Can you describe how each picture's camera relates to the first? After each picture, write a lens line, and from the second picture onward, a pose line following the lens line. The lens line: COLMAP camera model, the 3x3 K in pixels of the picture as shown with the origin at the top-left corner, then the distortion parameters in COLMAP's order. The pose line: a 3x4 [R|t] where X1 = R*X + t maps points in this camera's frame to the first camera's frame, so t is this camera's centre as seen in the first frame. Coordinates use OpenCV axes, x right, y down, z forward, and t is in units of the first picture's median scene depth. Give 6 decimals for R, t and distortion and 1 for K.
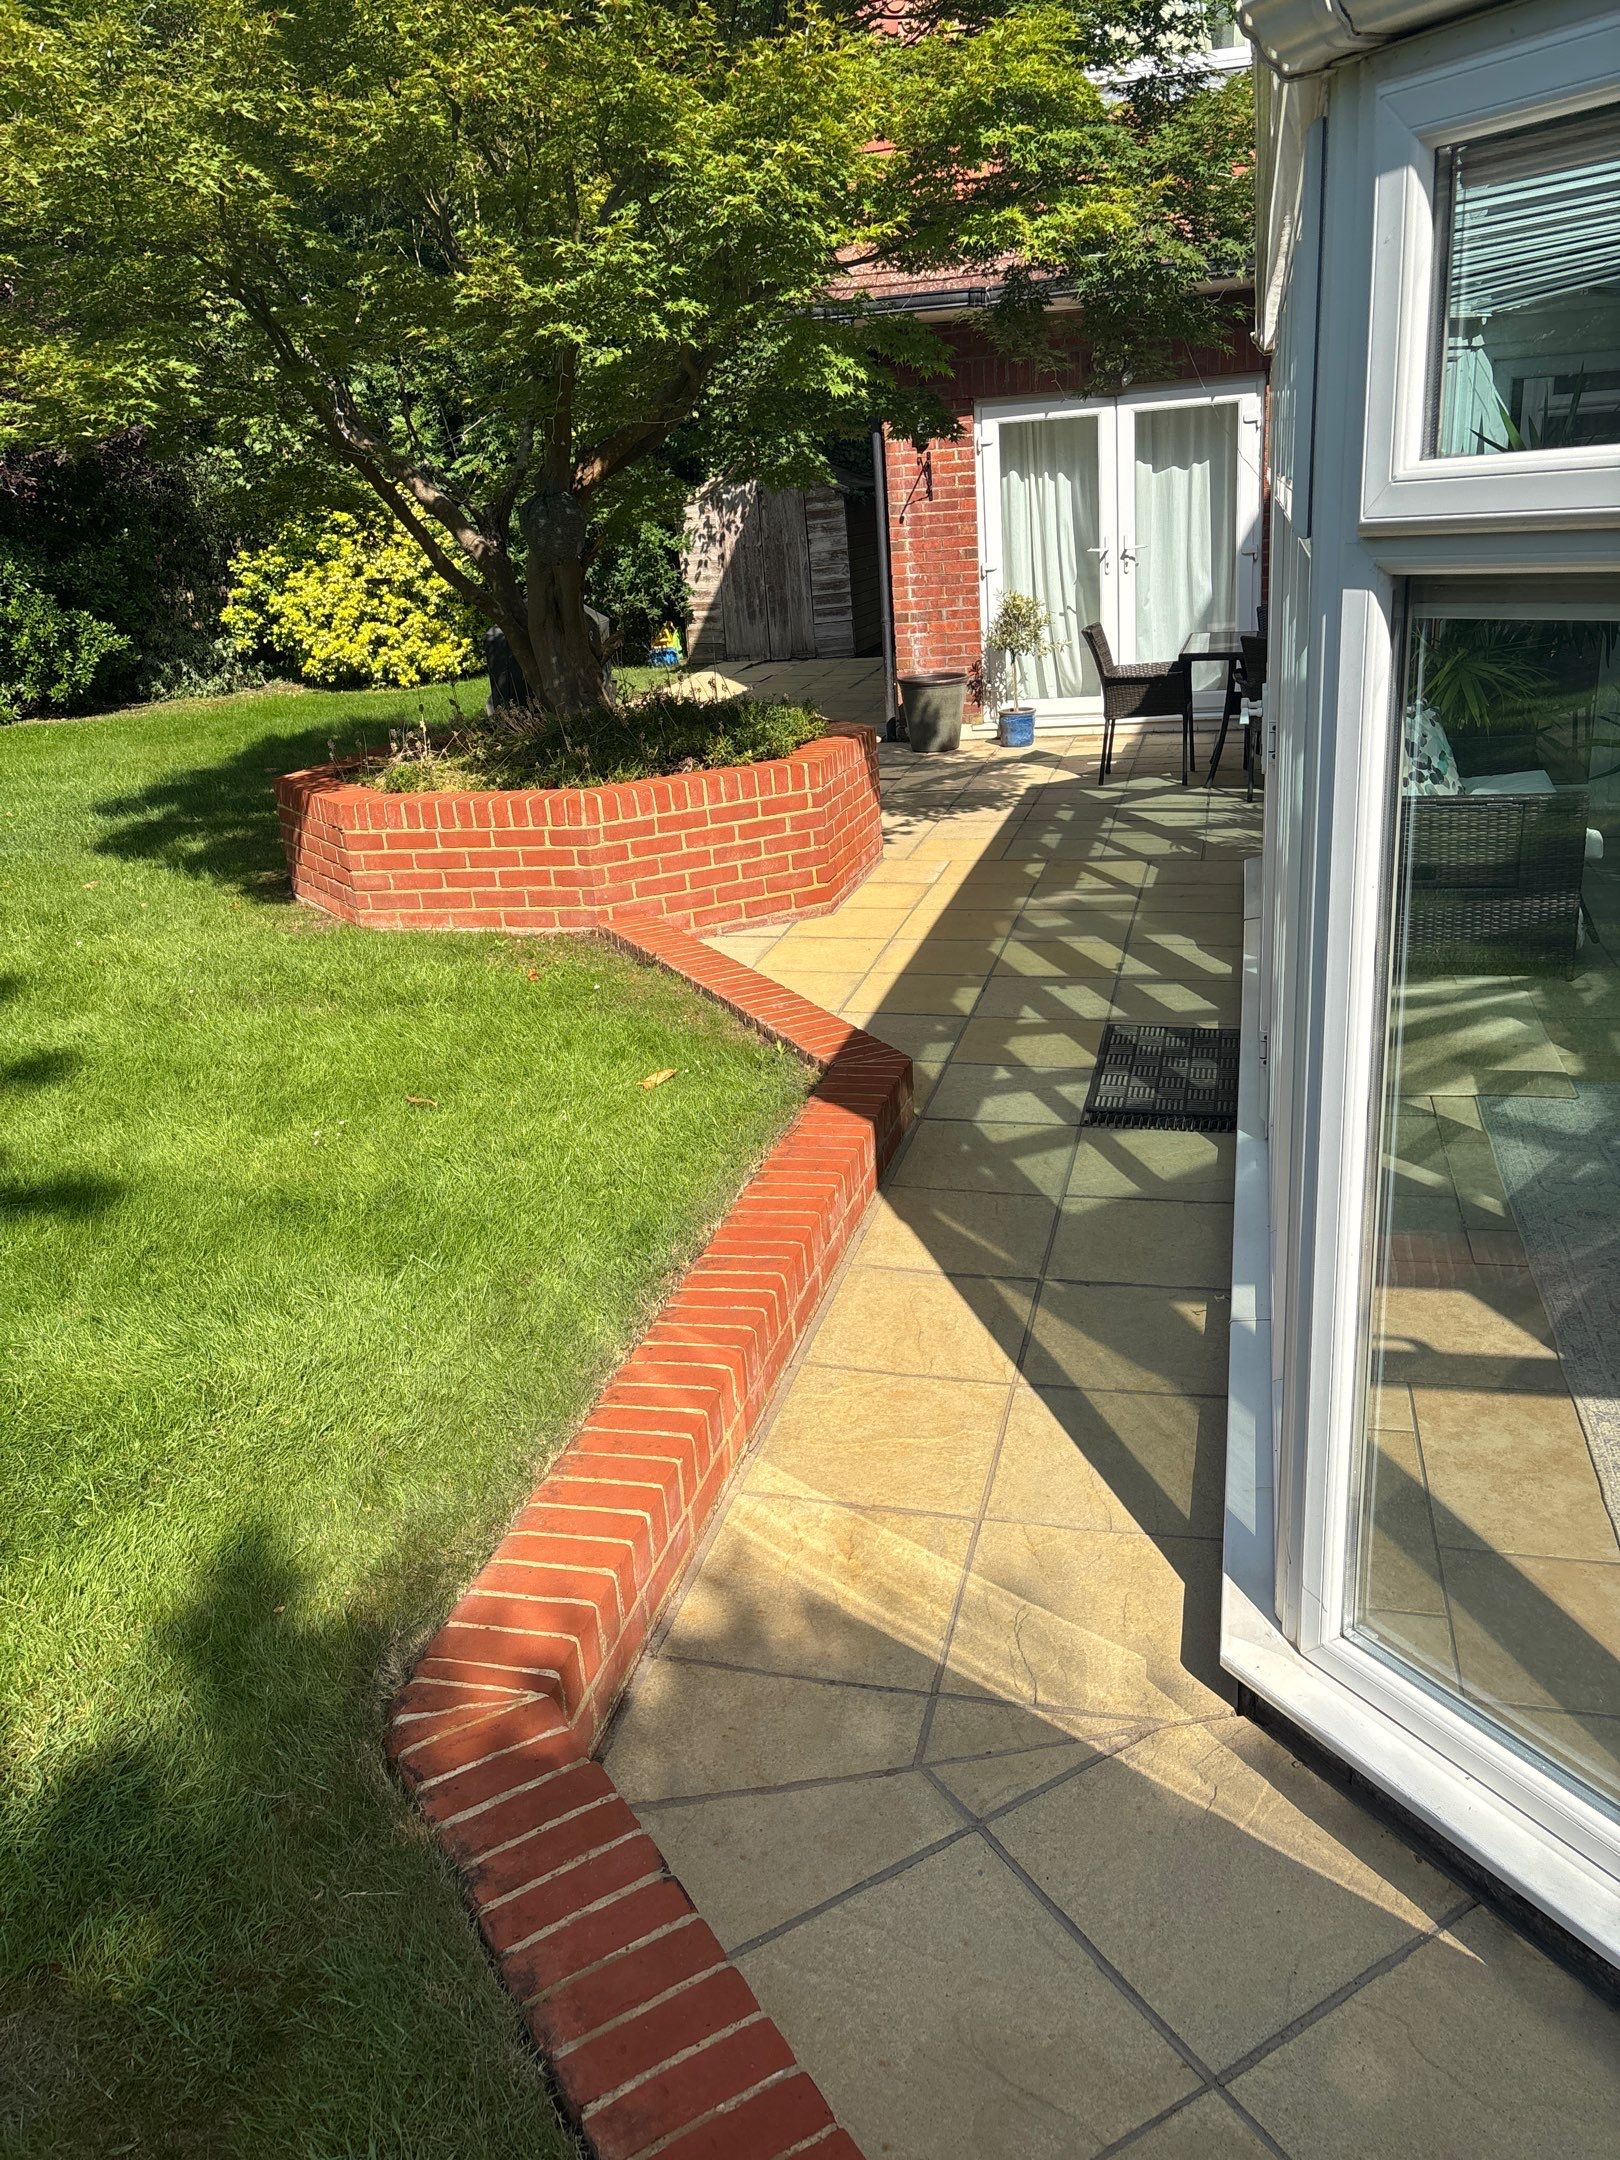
lens RADIAL K [[1656.2, 0, 857.2], [0, 1656.2, 1072.8], [0, 0, 1]] dist [0.056748, -0.086458]
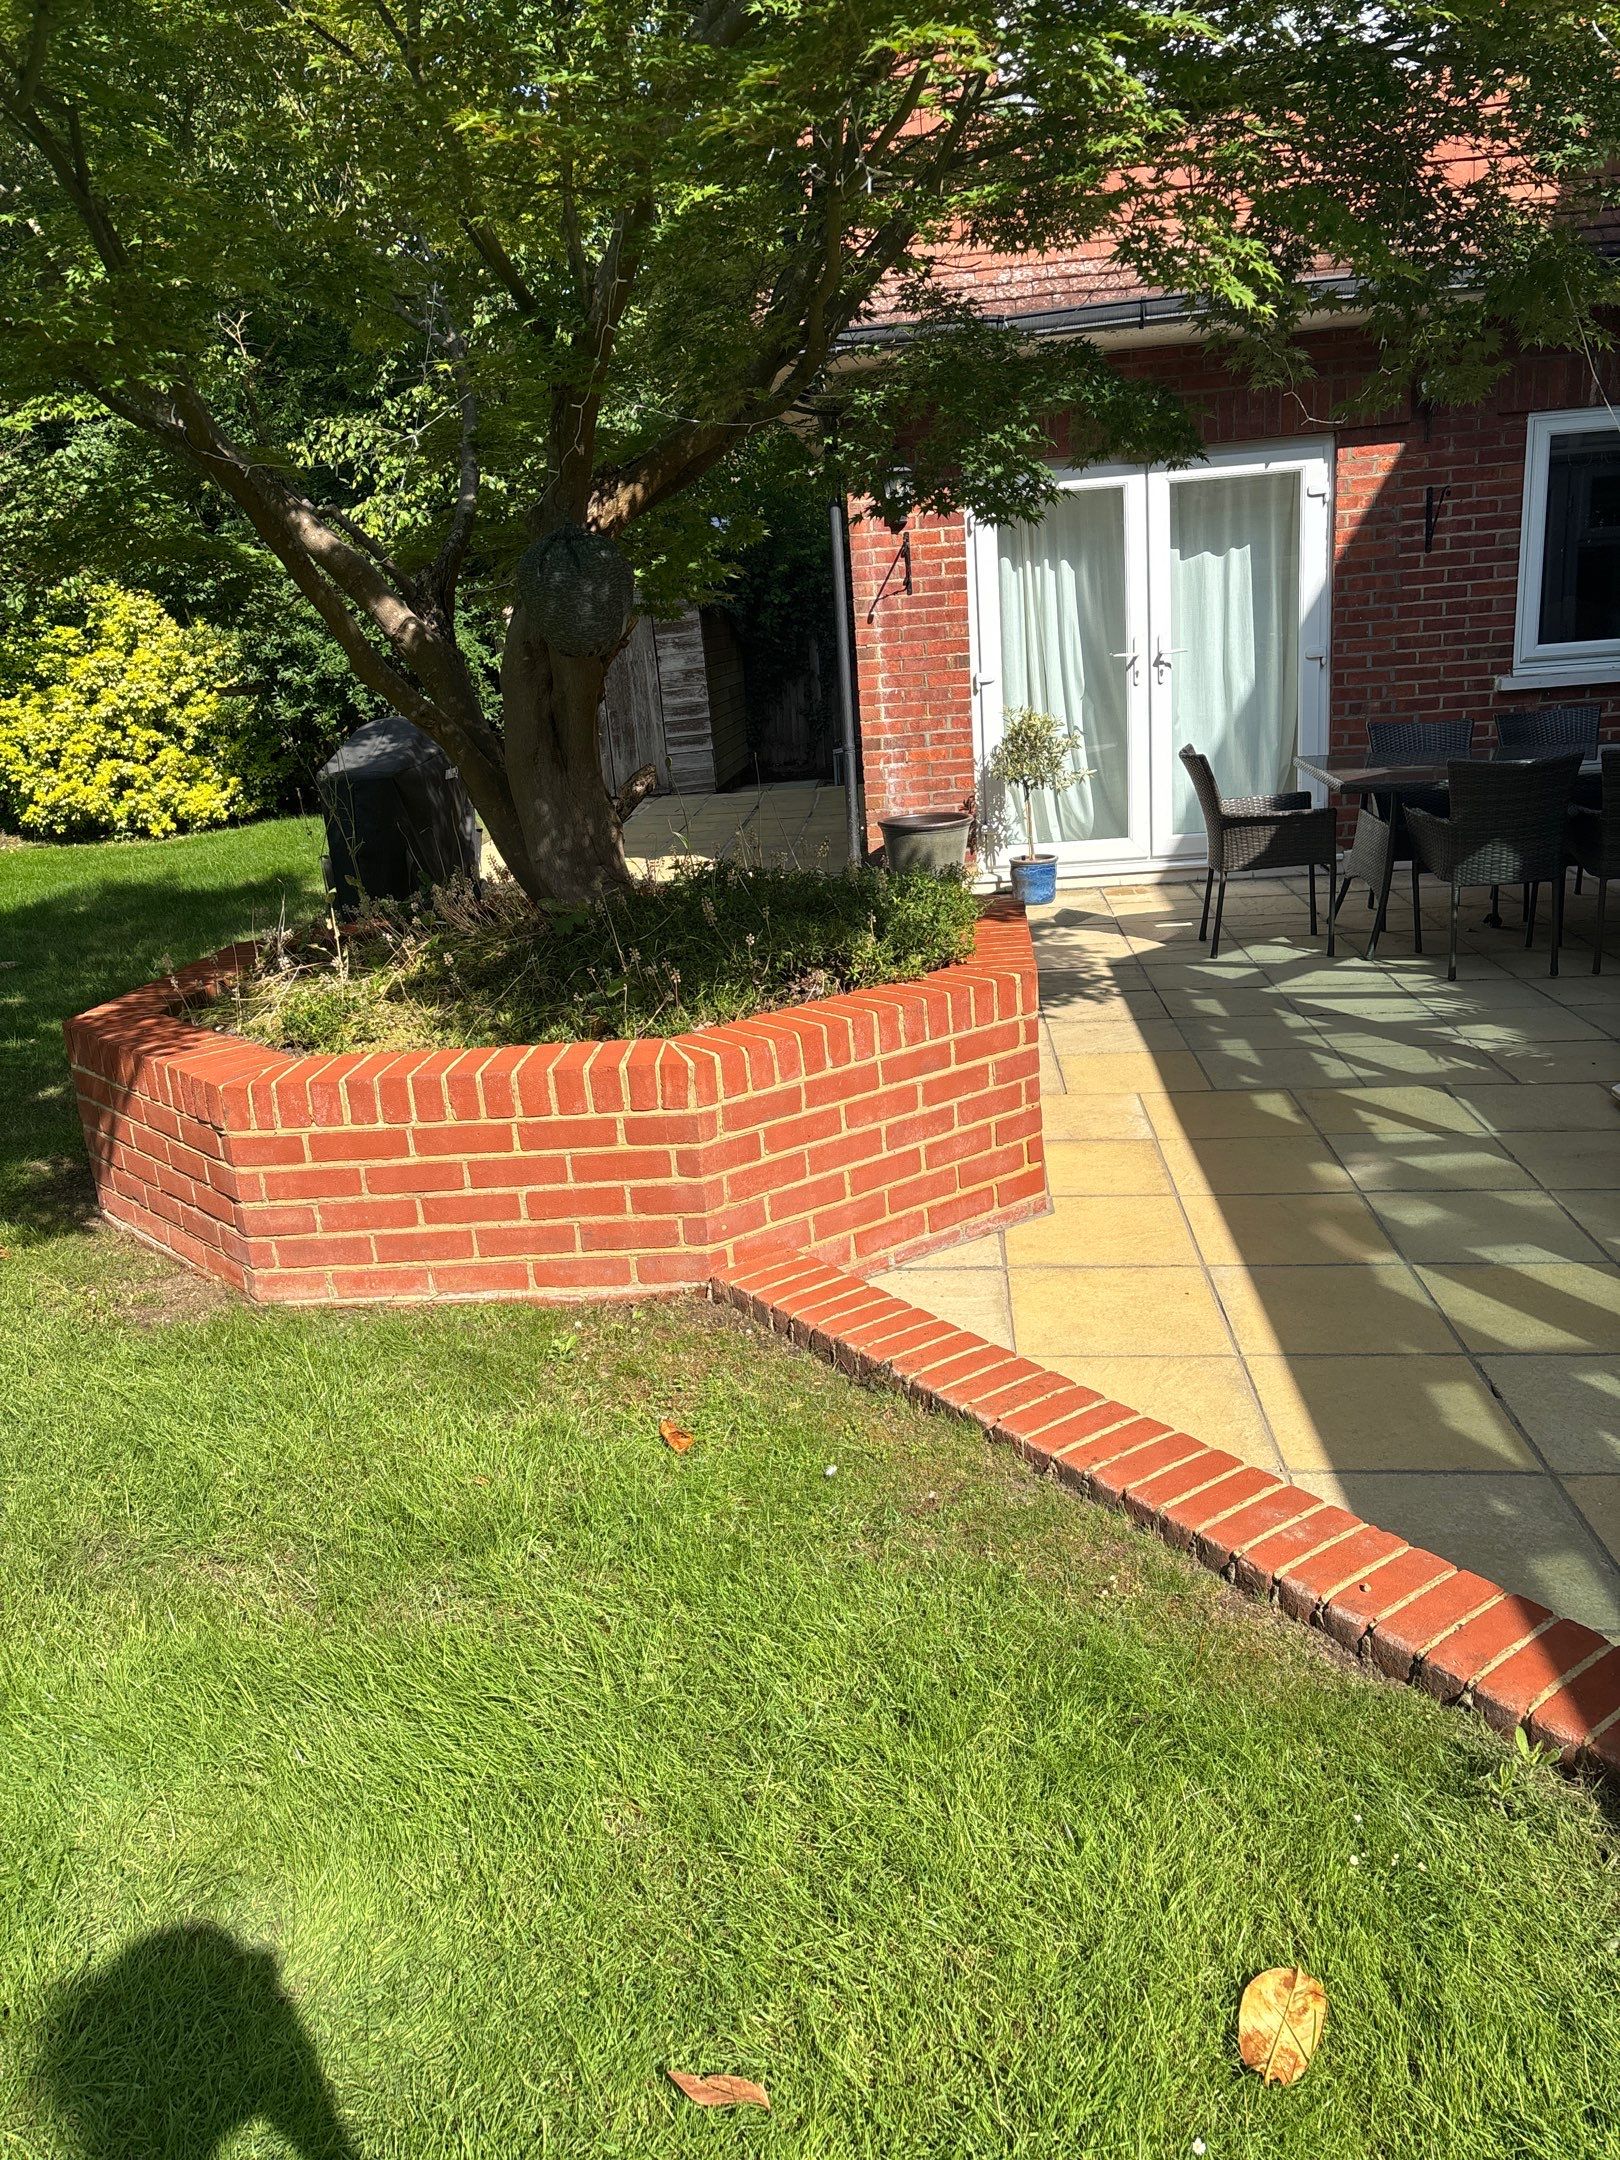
lens RADIAL K [[1544.1, 0, 810.0], [0, 1544.1, 1080.0], [0, 0, 1]] dist [0.043592, -0.005128]
pose [[0.984952, -0.048514, 0.165881, -0.132548], [0.058032, 0.996906, -0.053020, -0.080884], [-0.162795, 0.061848, 0.984720, 0.305377]]
